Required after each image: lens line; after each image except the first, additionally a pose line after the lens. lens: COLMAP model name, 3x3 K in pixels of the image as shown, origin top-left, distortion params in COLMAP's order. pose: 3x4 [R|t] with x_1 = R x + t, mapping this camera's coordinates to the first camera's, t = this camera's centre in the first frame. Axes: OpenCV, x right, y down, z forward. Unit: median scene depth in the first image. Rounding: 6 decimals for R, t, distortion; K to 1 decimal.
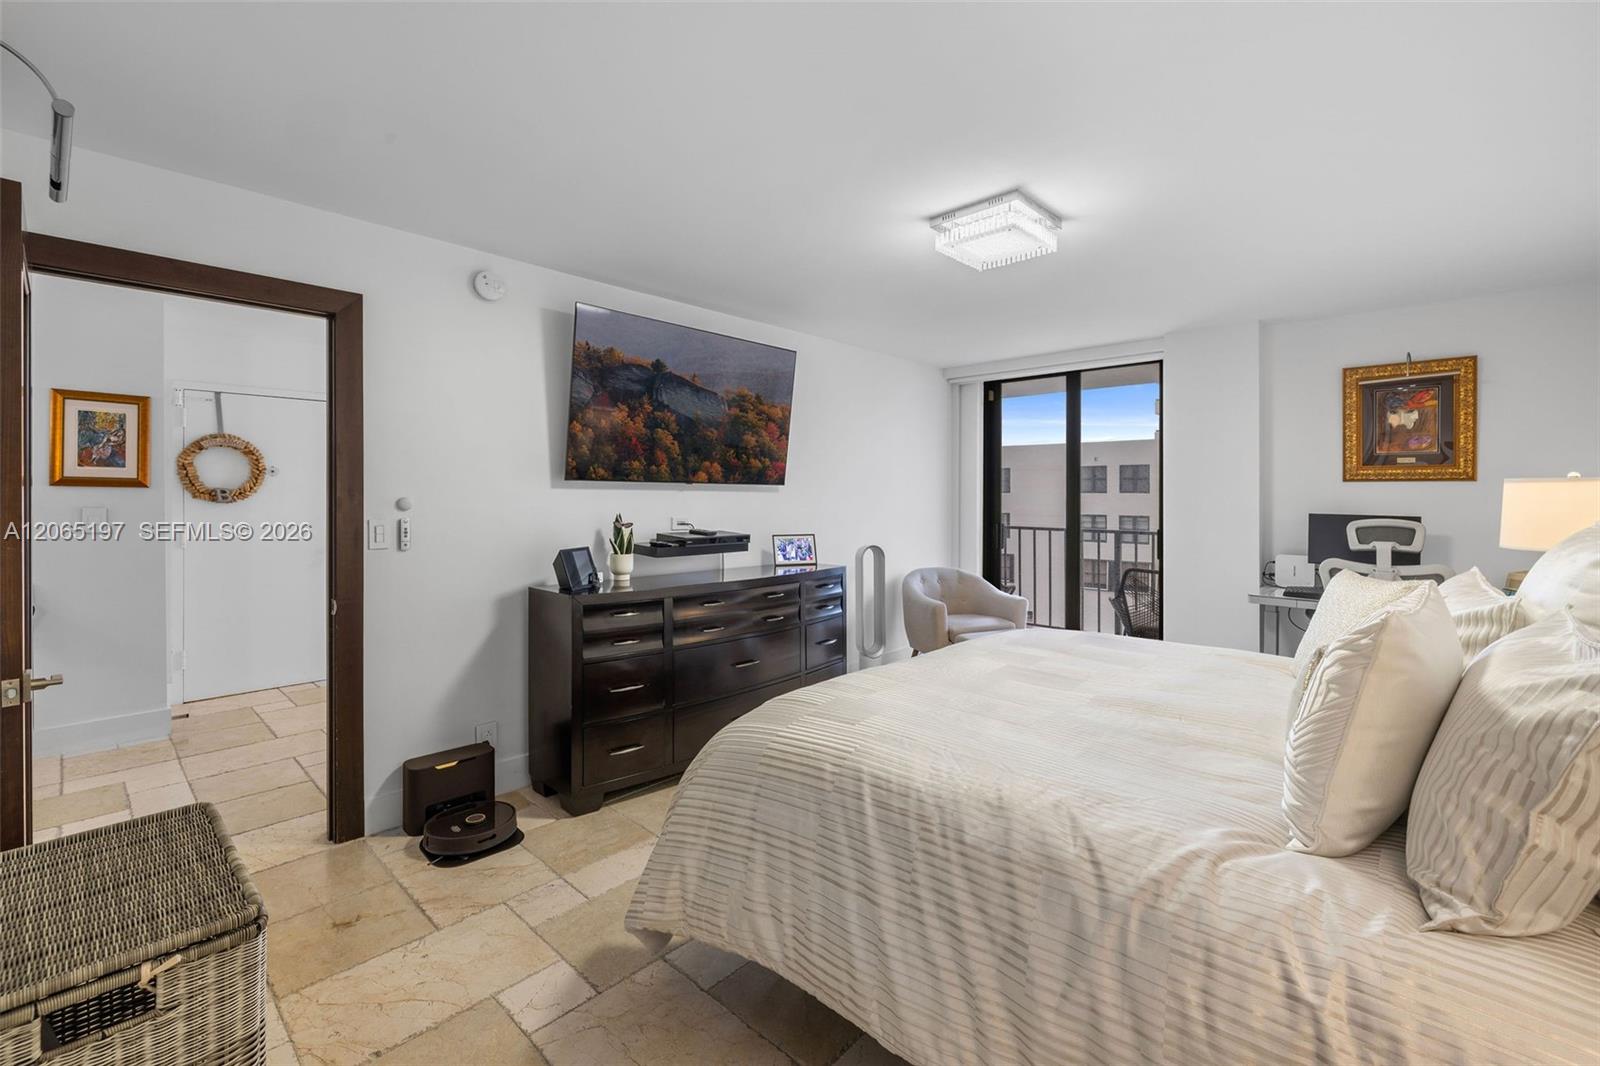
lens RADIAL K [[680.9, 0, 798.3], [0, 680.9, 523.1], [0, 0, 1]] dist [0.000620, -0.000064]
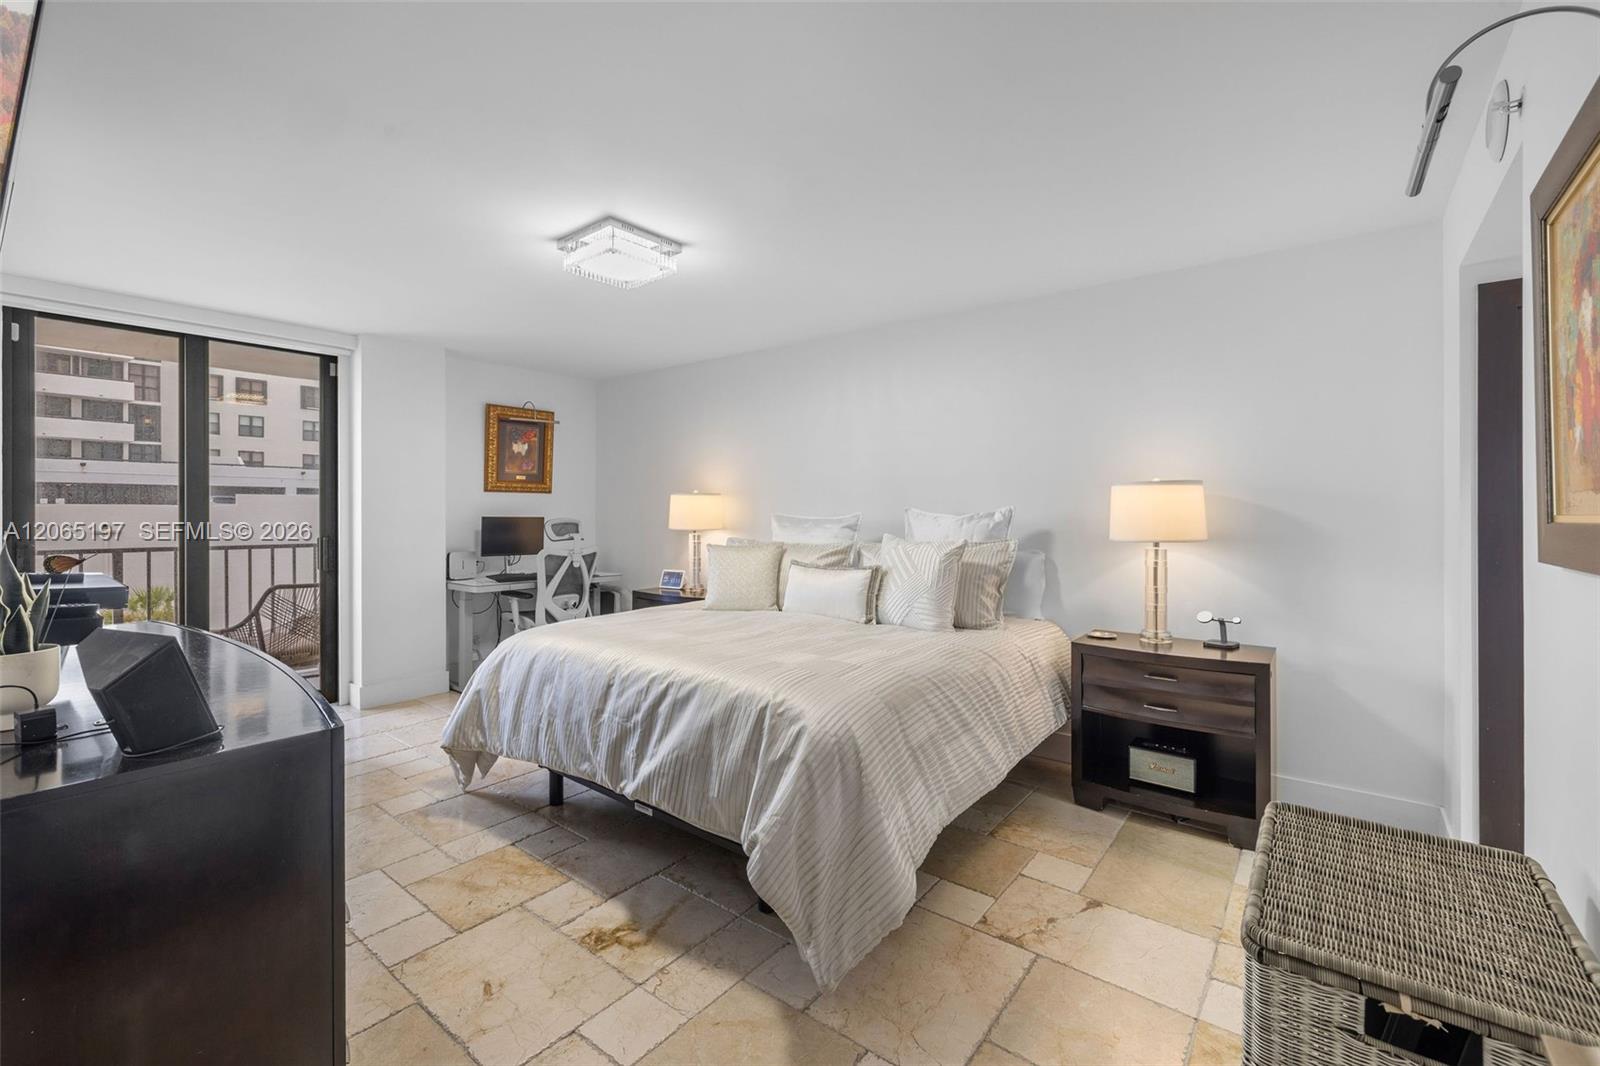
lens RADIAL K [[680.9, 0, 798.3], [0, 680.9, 523.1], [0, 0, 1]] dist [0.000620, -0.000064]
pose [[-0.101538, -0.027464, 0.994453, -0.552039], [0.037459, 0.998804, 0.031409, -0.022315], [-0.994126, 0.040440, -0.100388, 0.580003]]
